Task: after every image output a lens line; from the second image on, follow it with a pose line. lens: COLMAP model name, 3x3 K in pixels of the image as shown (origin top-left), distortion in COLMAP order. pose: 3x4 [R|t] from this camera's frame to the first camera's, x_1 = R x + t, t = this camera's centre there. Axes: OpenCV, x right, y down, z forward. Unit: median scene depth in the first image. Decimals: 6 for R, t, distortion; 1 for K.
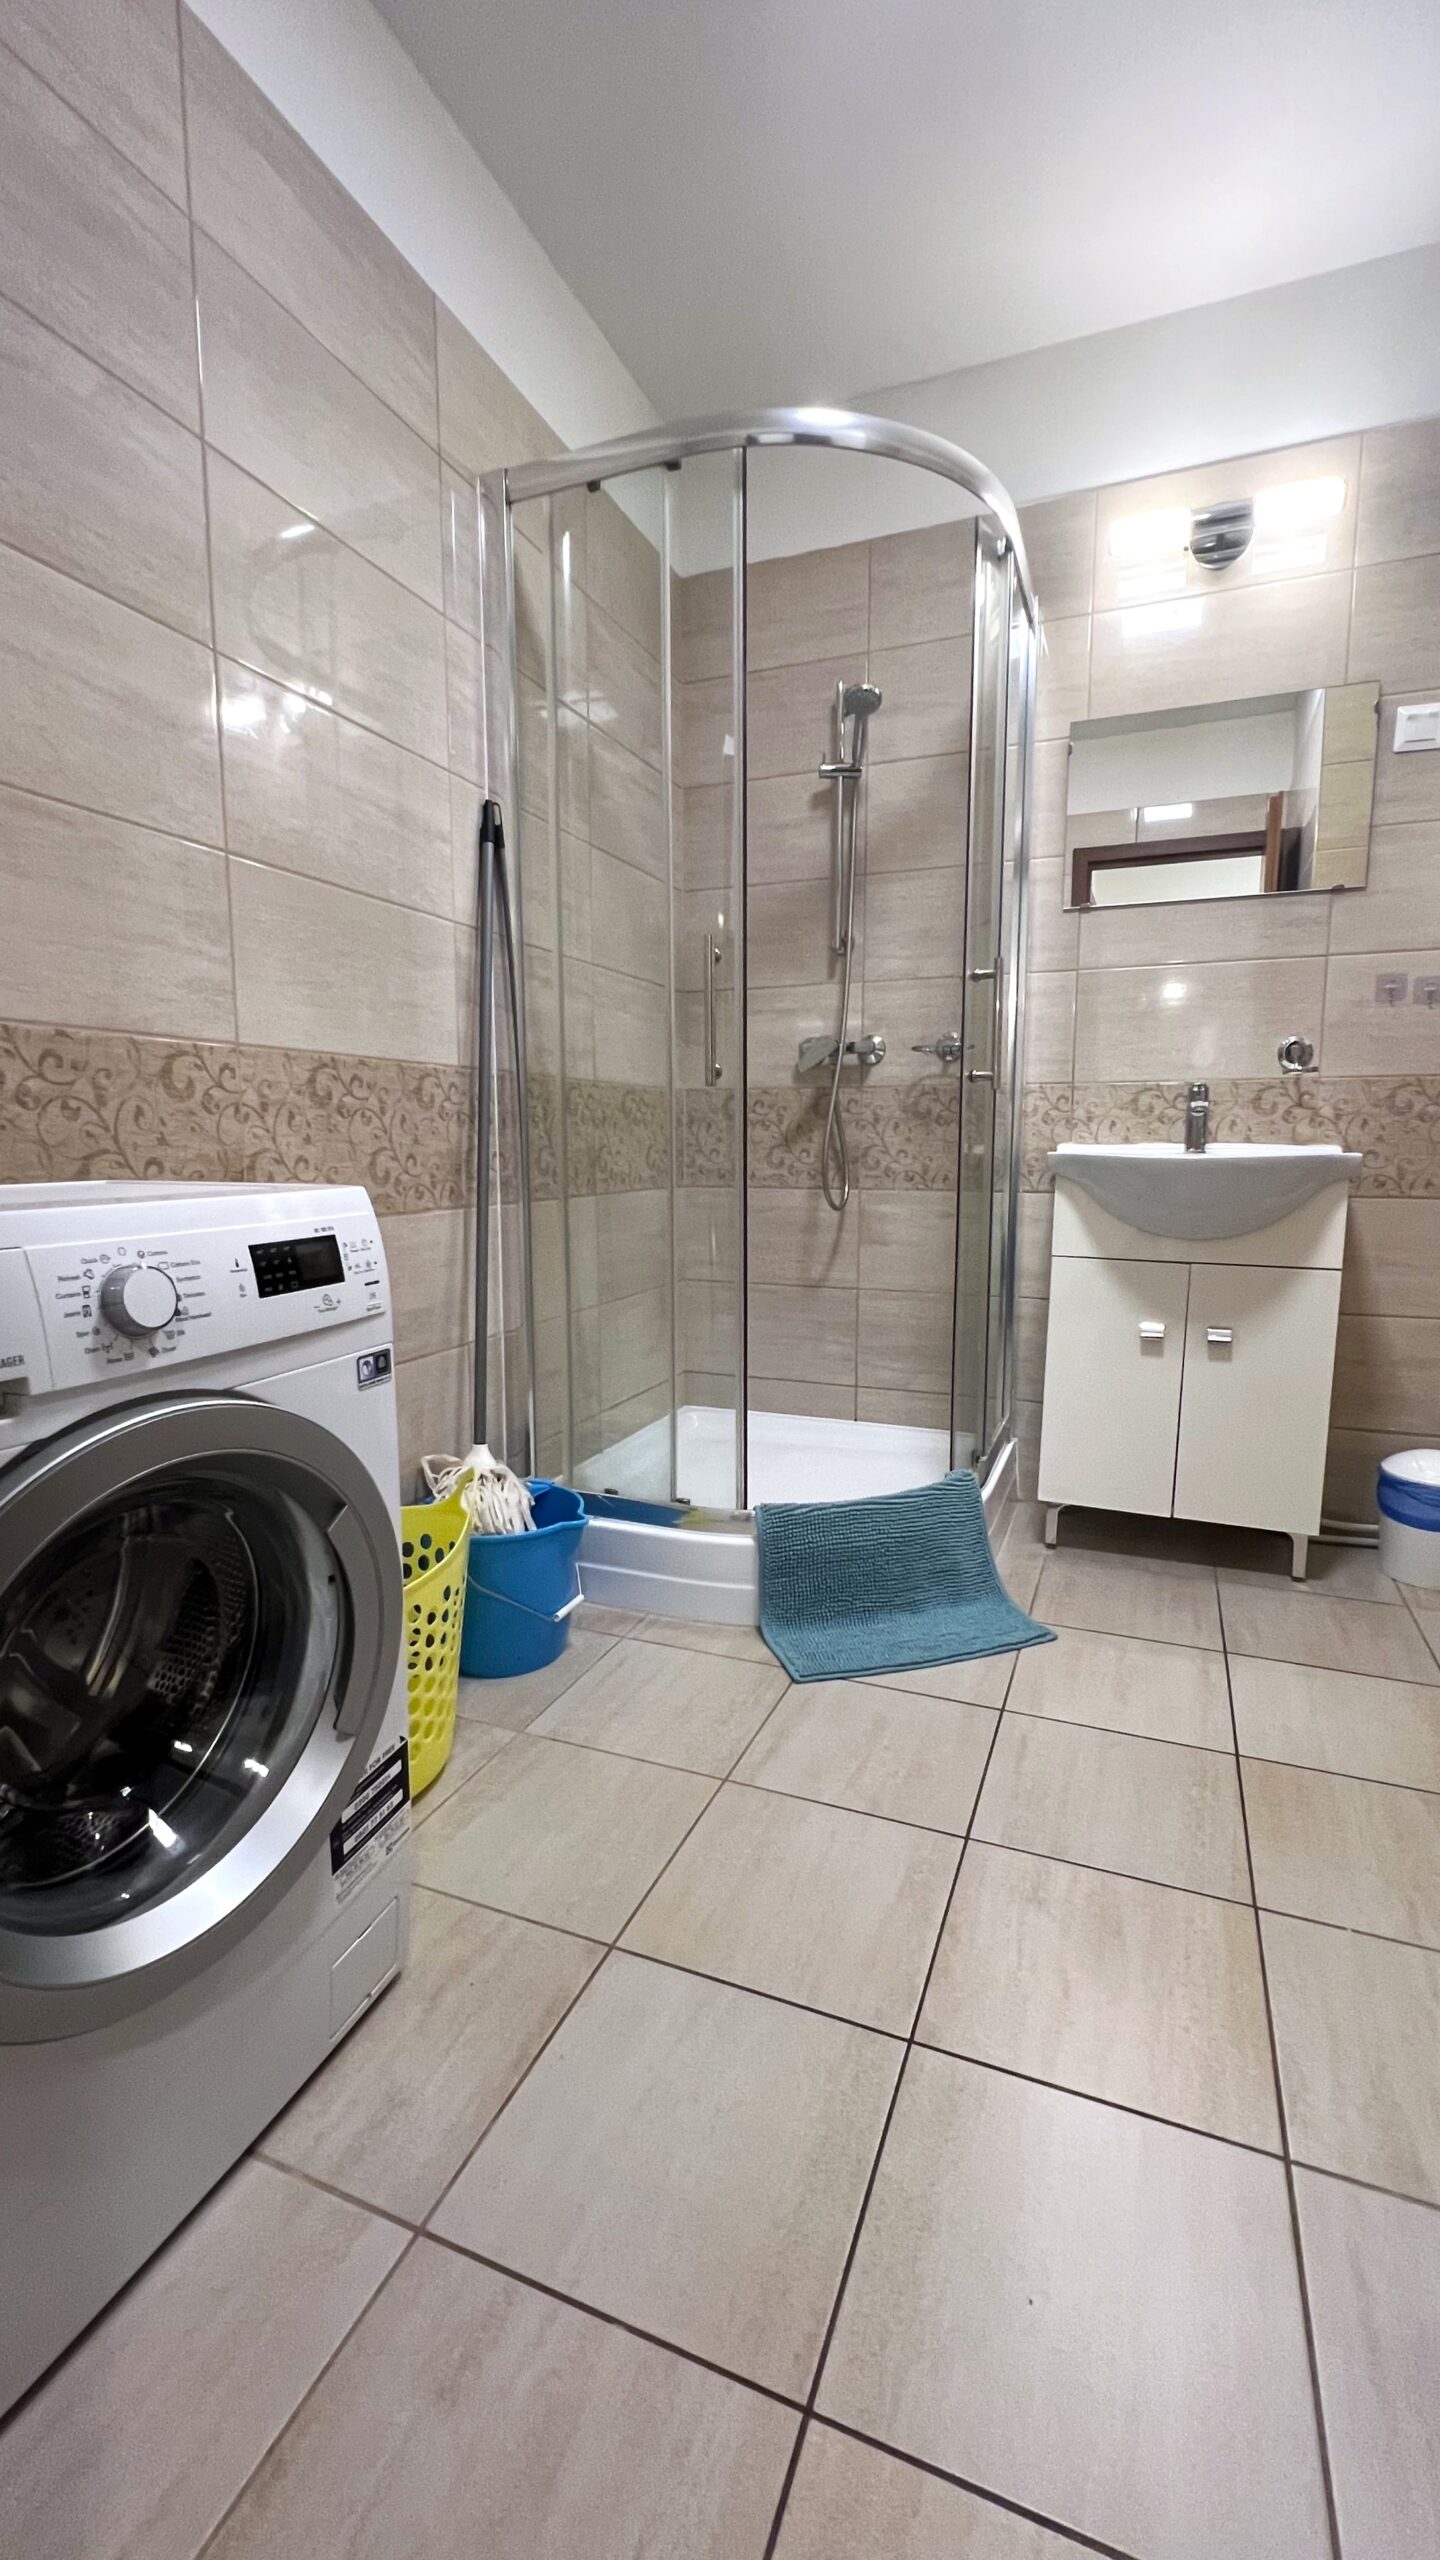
lens RADIAL K [[1038.9, 0, 730.8], [0, 1038.9, 1278.0], [0, 0, 1]] dist [-0.001332, -0.000141]
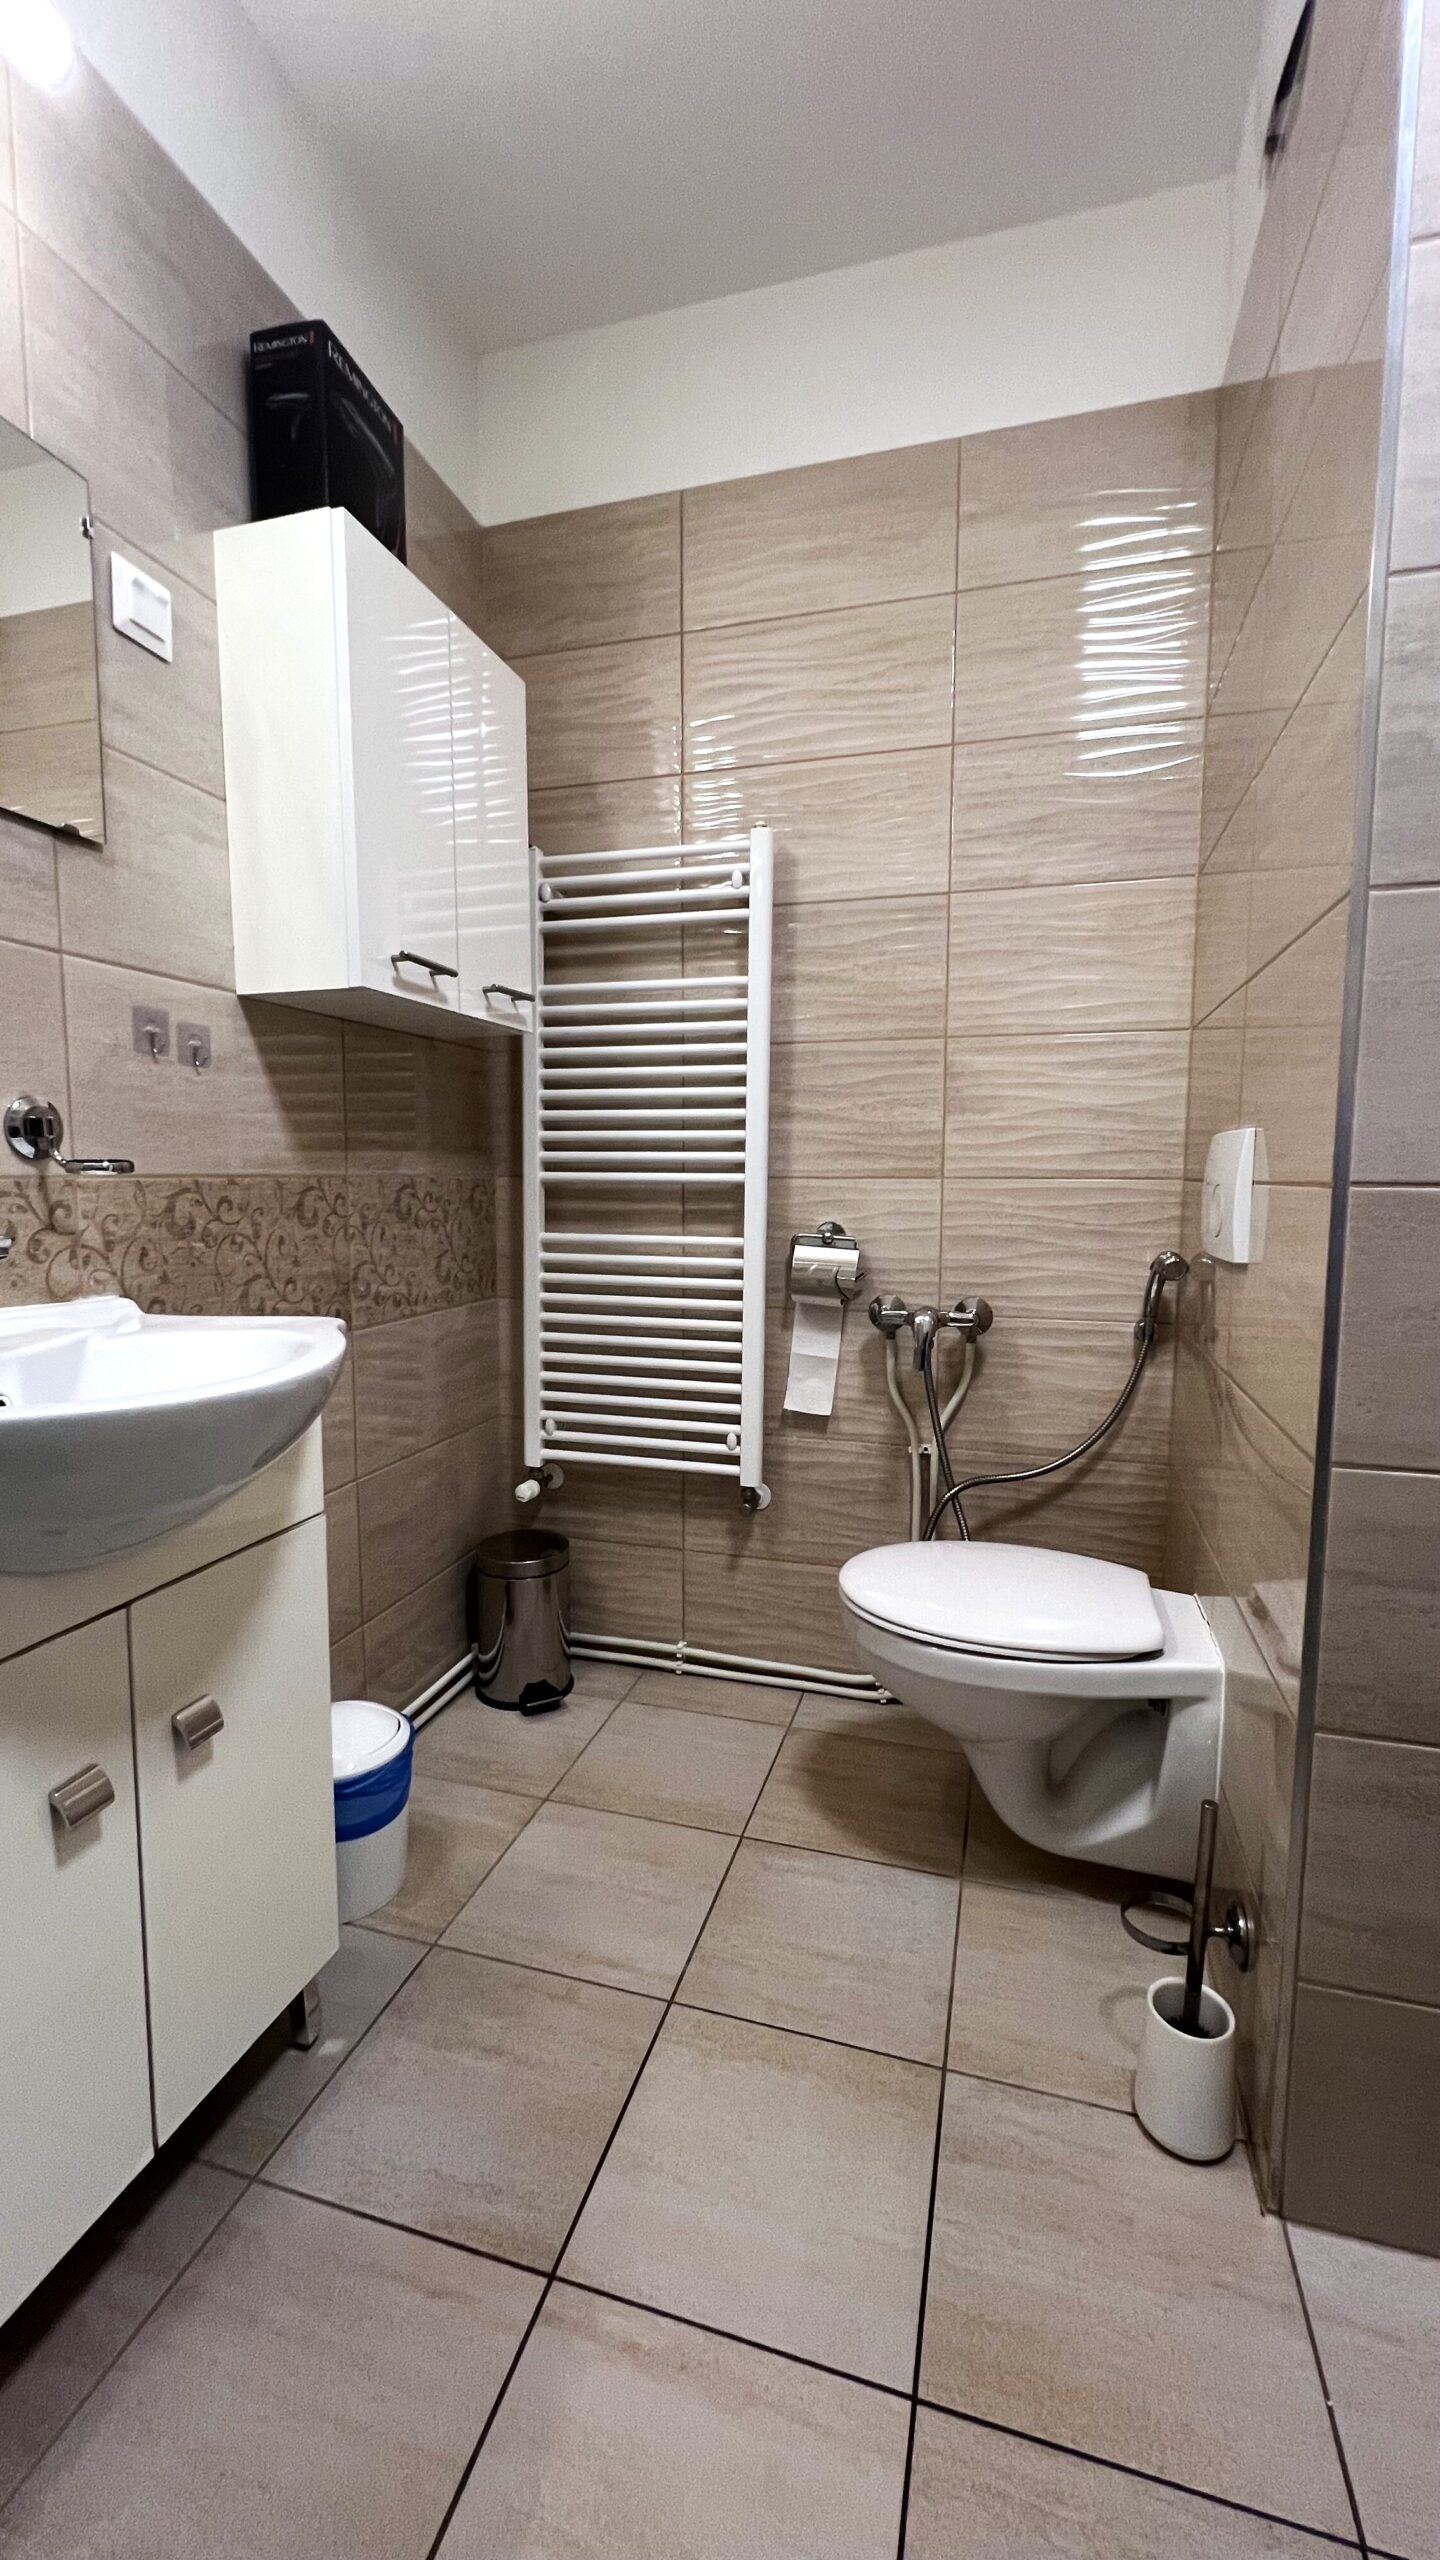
lens RADIAL K [[1038.9, 0, 726.1], [0, 1038.9, 1275.4], [0, 0, 1]] dist [-0.001332, -0.000141]
pose [[-0.114324, -0.101631, 0.988231, -0.012581], [0.123384, 0.985599, 0.115634, -0.167042], [-0.985752, 0.135152, -0.100138, 0.744354]]
